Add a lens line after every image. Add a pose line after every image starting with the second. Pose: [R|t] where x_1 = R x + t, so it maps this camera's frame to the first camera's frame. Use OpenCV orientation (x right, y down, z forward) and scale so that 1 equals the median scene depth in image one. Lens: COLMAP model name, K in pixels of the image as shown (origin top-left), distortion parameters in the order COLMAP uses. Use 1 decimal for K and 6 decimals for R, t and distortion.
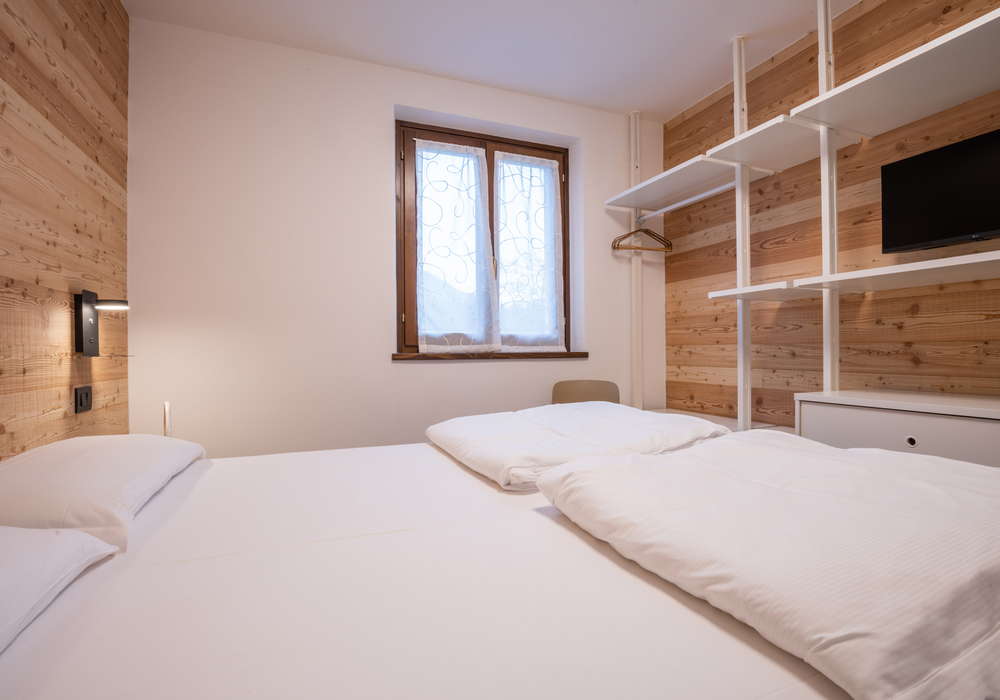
lens RADIAL K [[481.3, 0, 485.6], [0, 481.3, 356.0], [0, 0, 1]] dist [-0.035563, 0.006267]
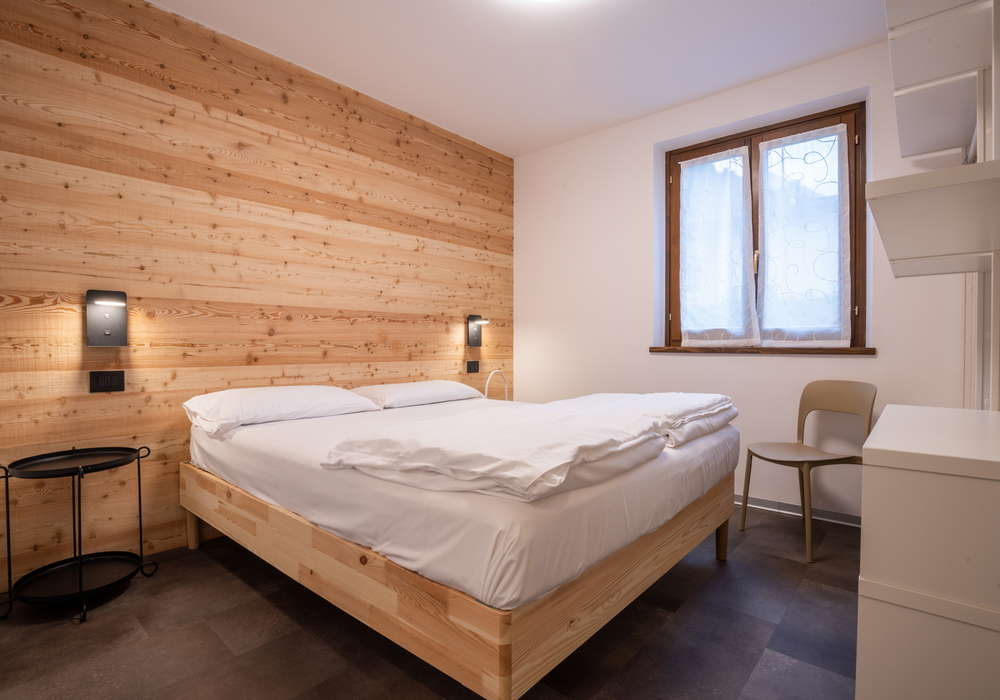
lens RADIAL K [[481.3, 0, 495.4], [0, 481.3, 353.3], [0, 0, 1]] dist [-0.035563, 0.006267]
pose [[0.451065, 0.020966, -0.892245, 0.691298], [-0.014248, 0.999766, 0.016289, -0.002949], [0.892377, 0.005365, 0.451258, 0.077101]]
